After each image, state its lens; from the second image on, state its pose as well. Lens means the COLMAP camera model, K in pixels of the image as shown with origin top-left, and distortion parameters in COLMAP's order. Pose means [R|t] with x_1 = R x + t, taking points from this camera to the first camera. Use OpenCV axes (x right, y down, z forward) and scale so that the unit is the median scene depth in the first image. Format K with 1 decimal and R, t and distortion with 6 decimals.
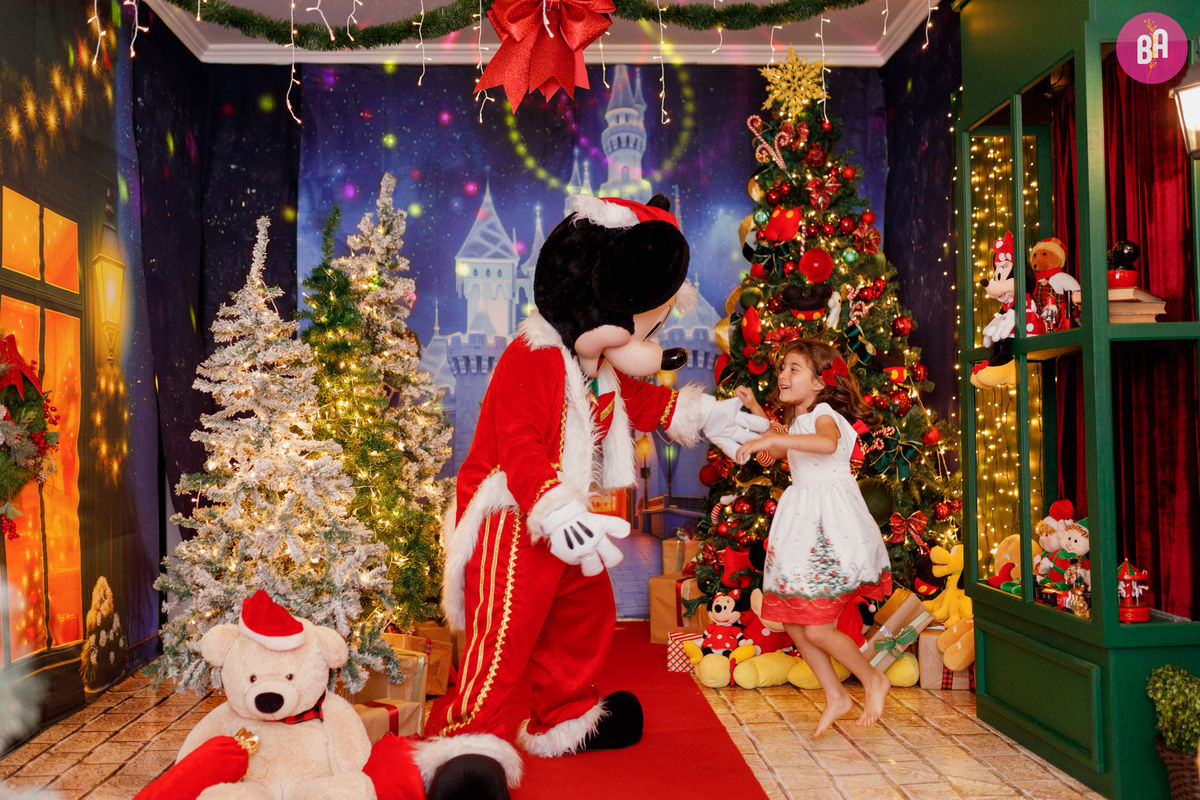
lens RADIAL K [[1170.1, 0, 616.2], [0, 1170.1, 391.9], [0, 0, 1]] dist [-0.003670, 0.000000]
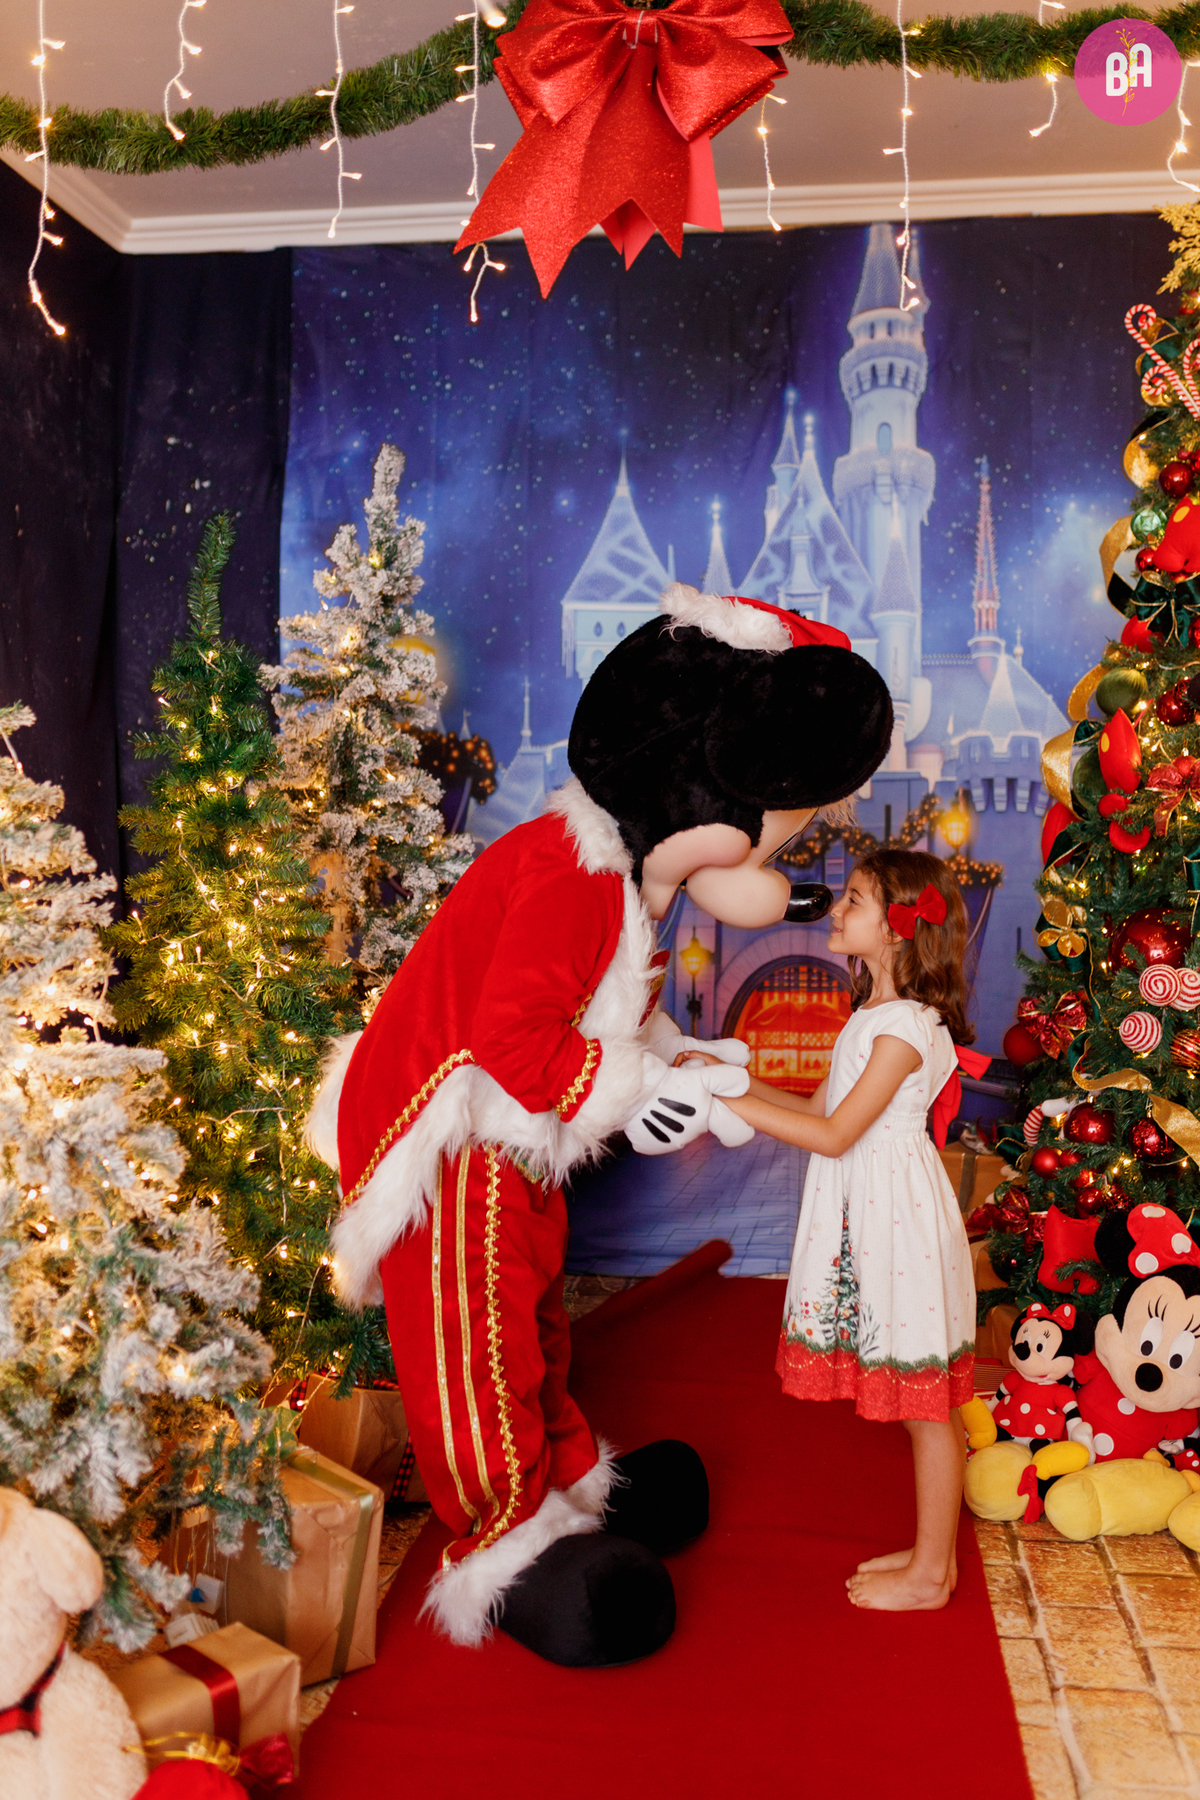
lens RADIAL K [[1714.3, 0, 612.3], [0, 1714.3, 887.8], [0, 0, 1]] dist [-0.003139, 0.000000]
pose [[0.983020, 0.024515, -0.181855, 0.040793], [-0.011881, 0.997459, 0.070238, -0.048135], [0.183115, -0.066885, 0.980814, 0.271165]]
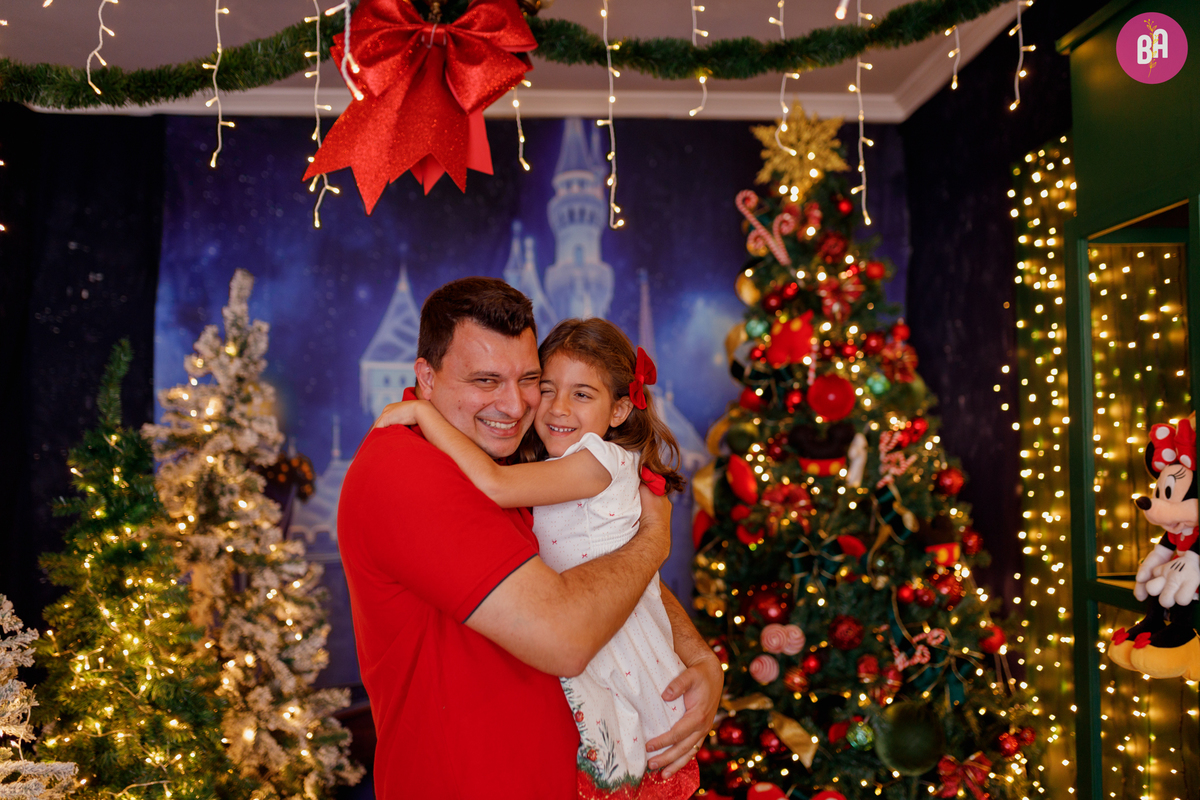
lens RADIAL K [[1142.9, 0, 611.3], [0, 1142.9, 405.2], [0, 0, 1]] dist [-0.003139, 0.000000]
pose [[0.999864, 0.002151, 0.016366, 0.021876], [-0.001921, 0.999899, -0.014071, -0.093453], [-0.016395, 0.014038, 0.999767, 0.289339]]
